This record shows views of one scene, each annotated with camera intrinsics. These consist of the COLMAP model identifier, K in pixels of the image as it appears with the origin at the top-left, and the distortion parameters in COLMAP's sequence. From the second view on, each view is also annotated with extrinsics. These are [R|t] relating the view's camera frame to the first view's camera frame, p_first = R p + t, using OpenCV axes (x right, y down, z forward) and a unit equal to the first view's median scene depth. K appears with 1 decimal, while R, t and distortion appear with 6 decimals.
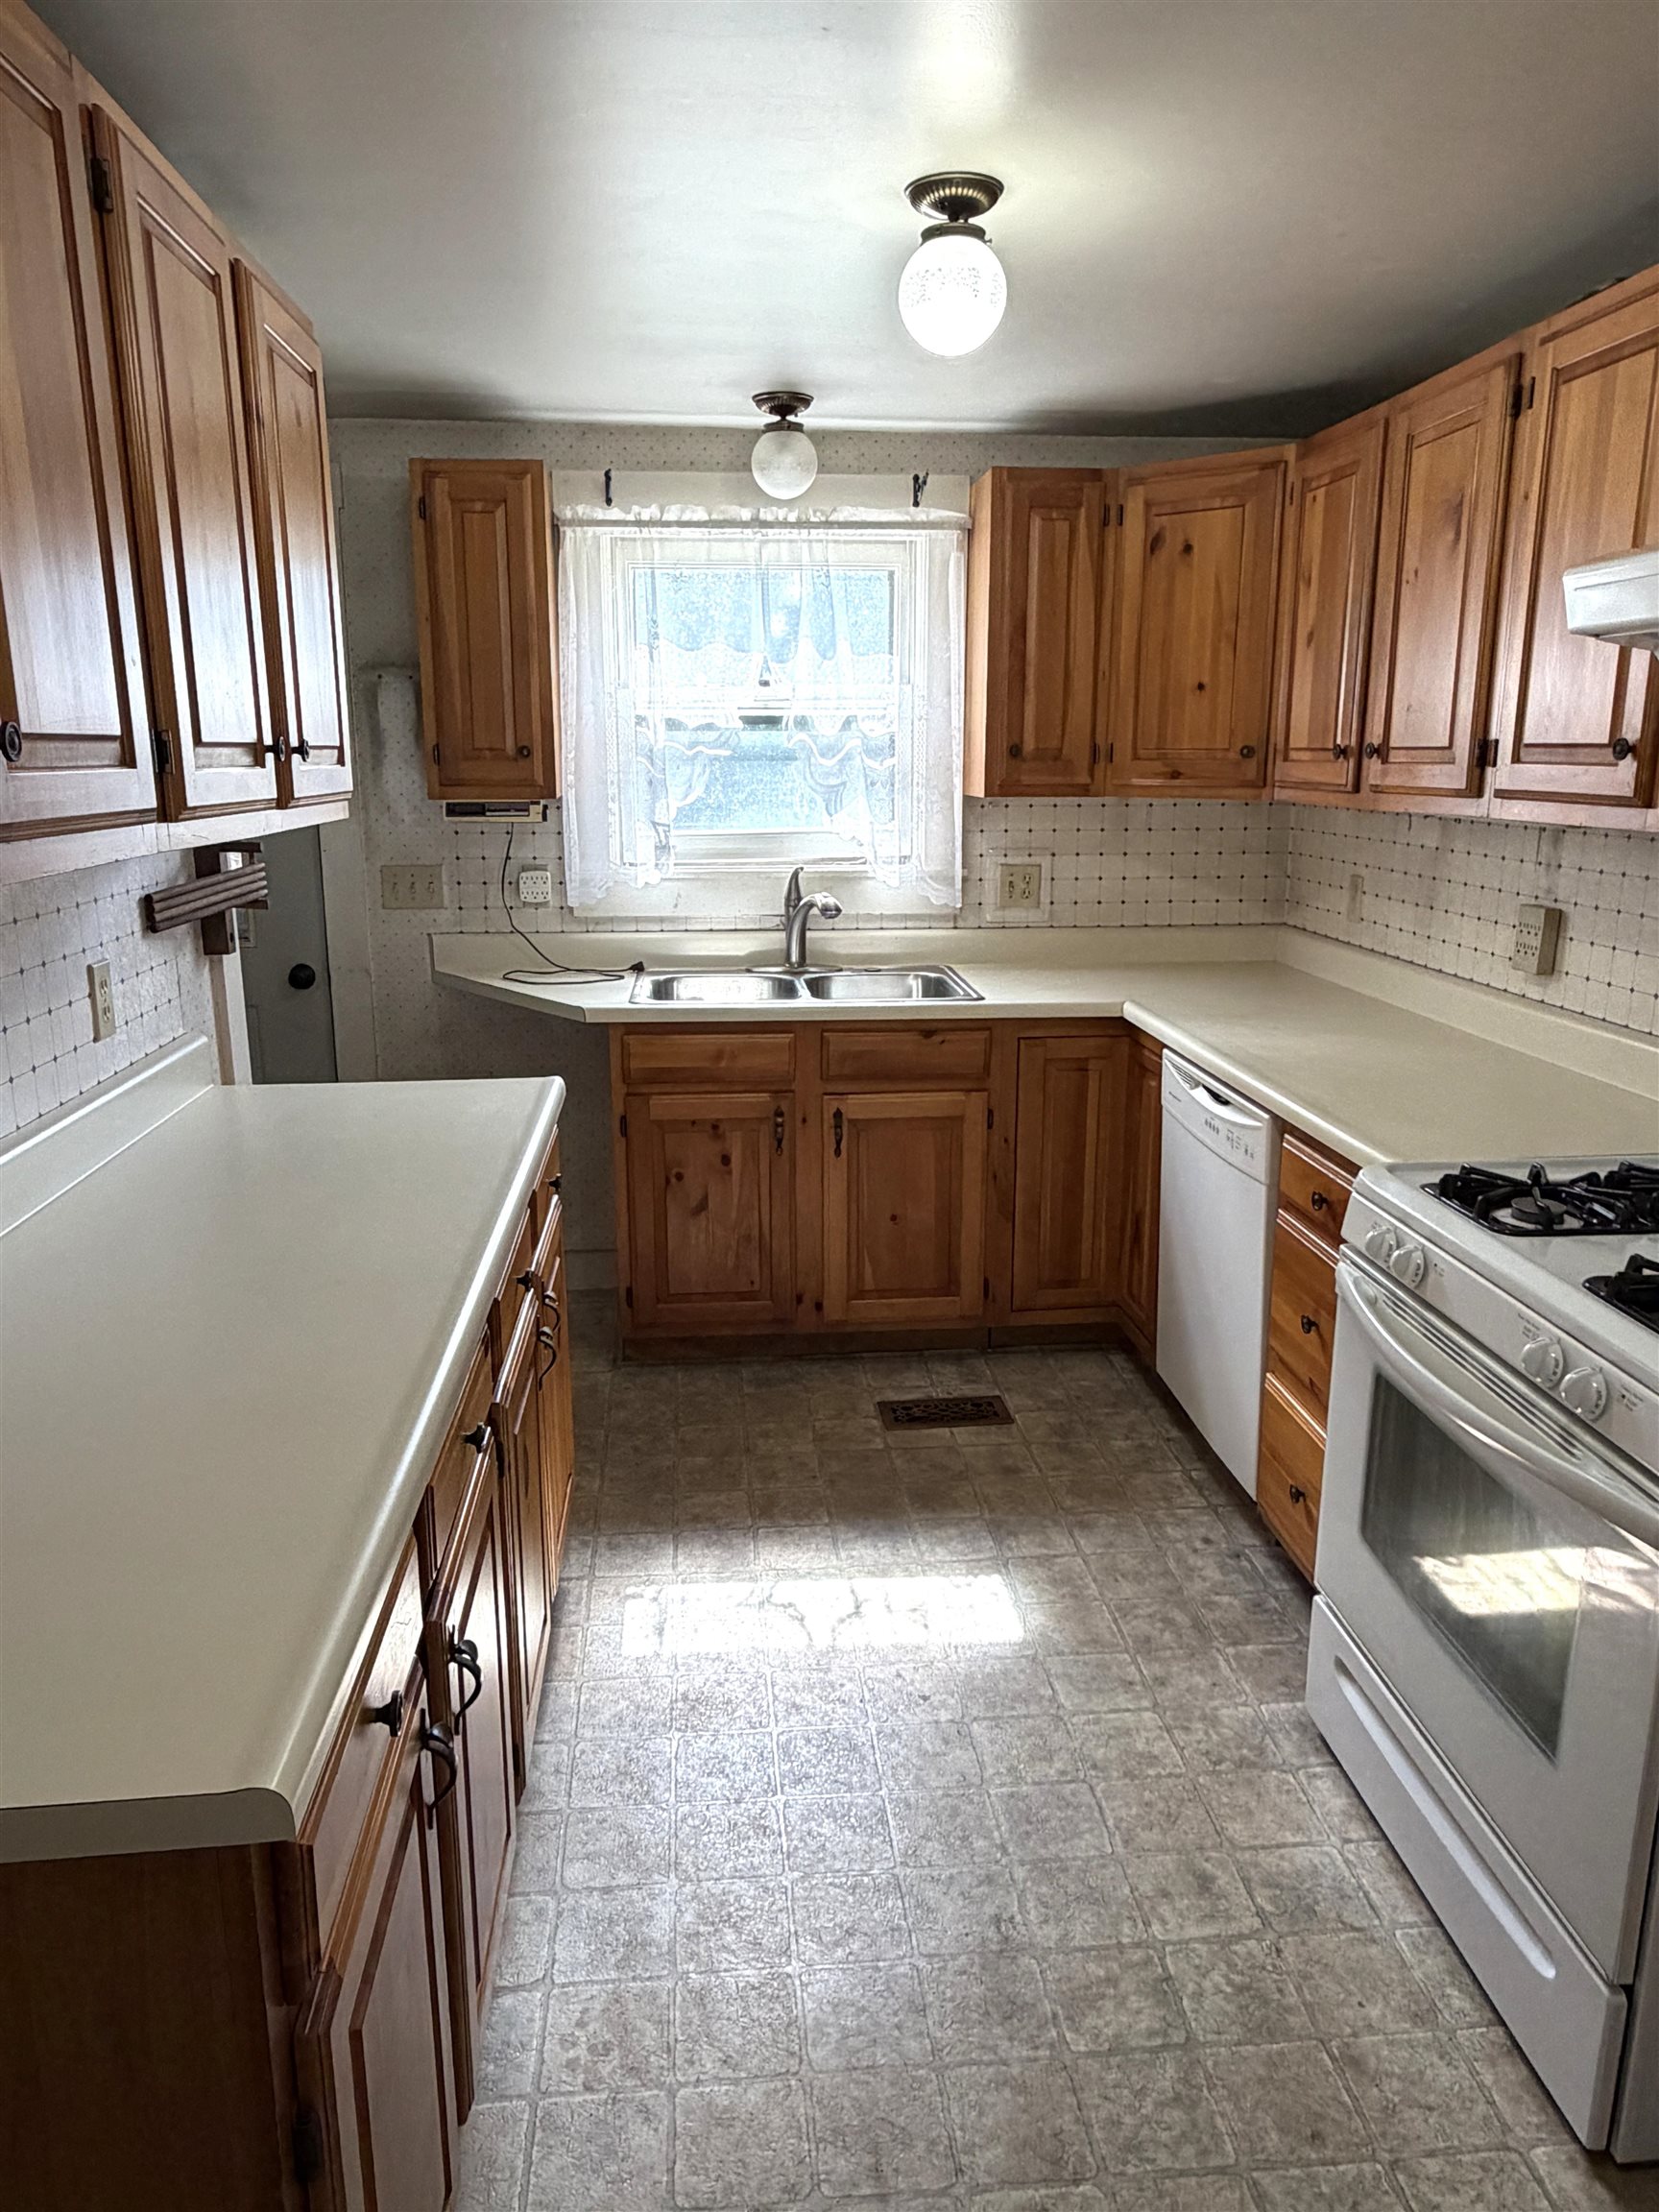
lens RADIAL K [[1461.7, 0, 812.4], [0, 1461.7, 1084.9], [0, 0, 1]] dist [-0.000465, 0.002059]
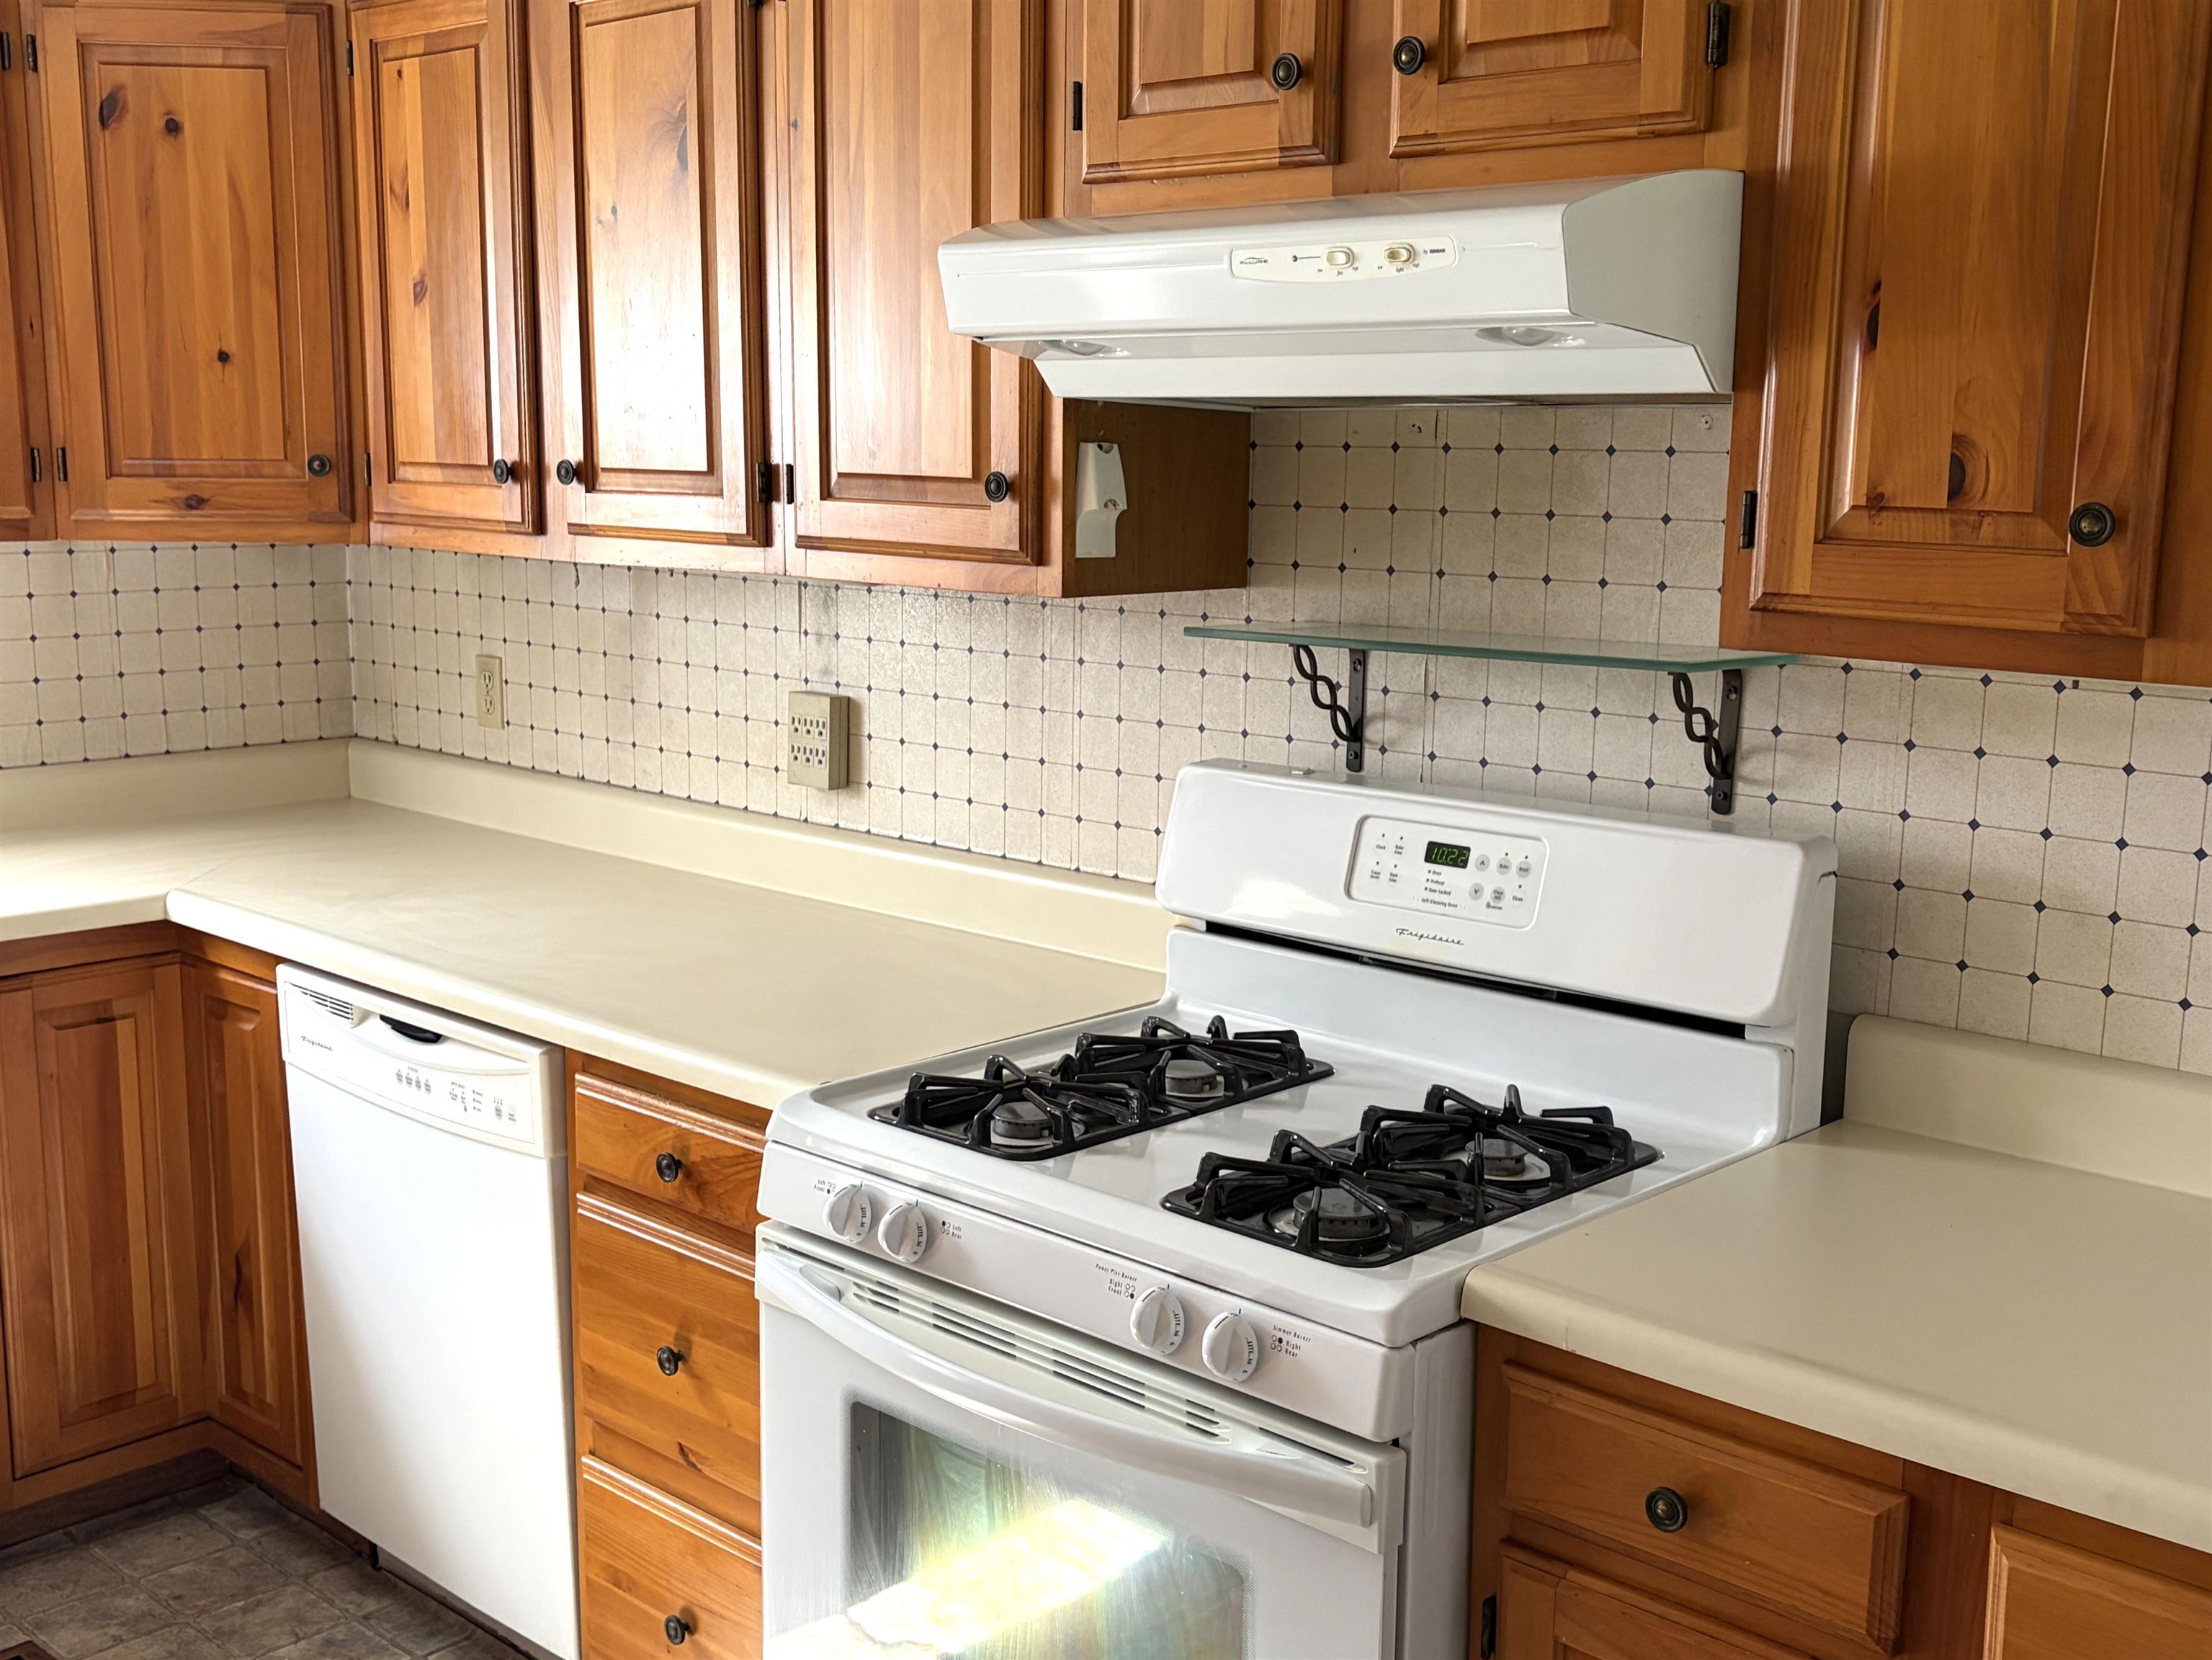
lens RADIAL K [[2396.6, 0, 1112.2], [0, 2396.6, 848.2], [0, 0, 1]] dist [0.041589, 0.000000]
pose [[0.746071, -0.103707, 0.657741, -0.133007], [0.137411, 0.990514, 0.000311, -0.023336], [-0.651534, 0.090148, 0.753244, 0.035264]]
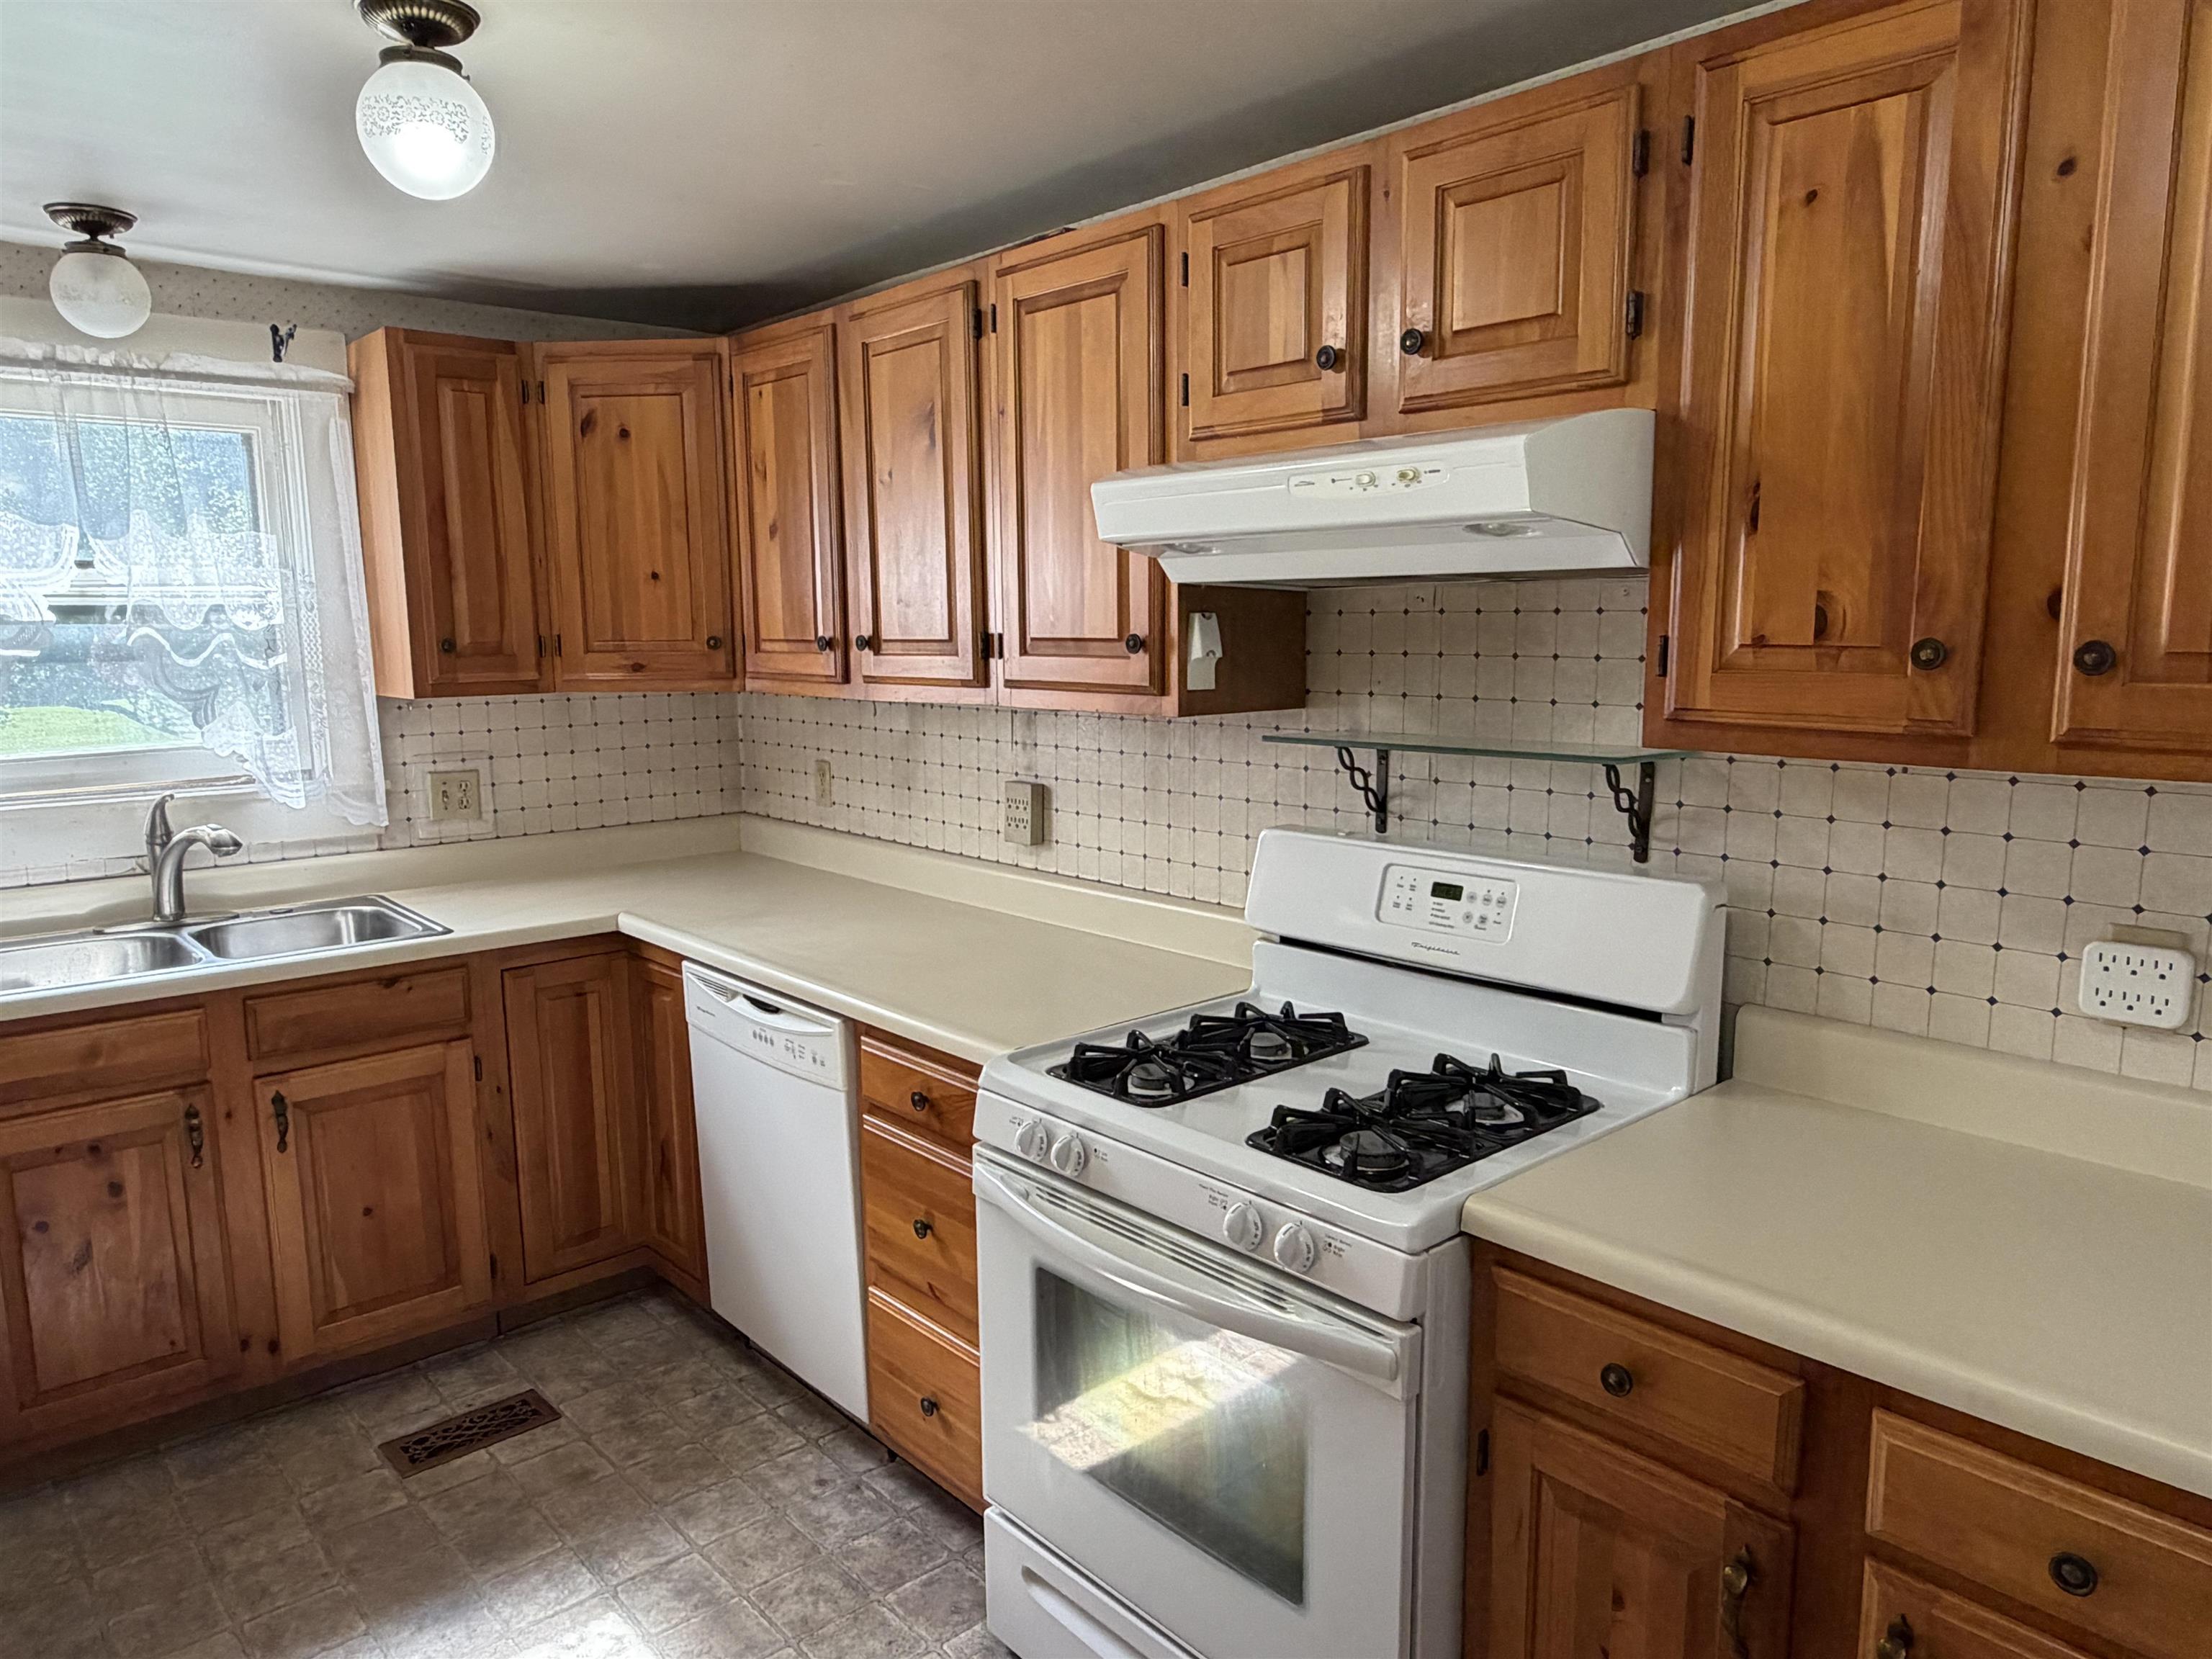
lens RADIAL K [[1461.7, 0, 1091.9], [0, 1461.7, 837.0], [0, 0, 1]] dist [-0.000465, 0.002059]
pose [[0.804142, -0.095420, 0.586729, -0.079986], [0.142794, 0.989139, -0.034843, -0.030224], [-0.577031, 0.111800, 0.809034, 0.083137]]
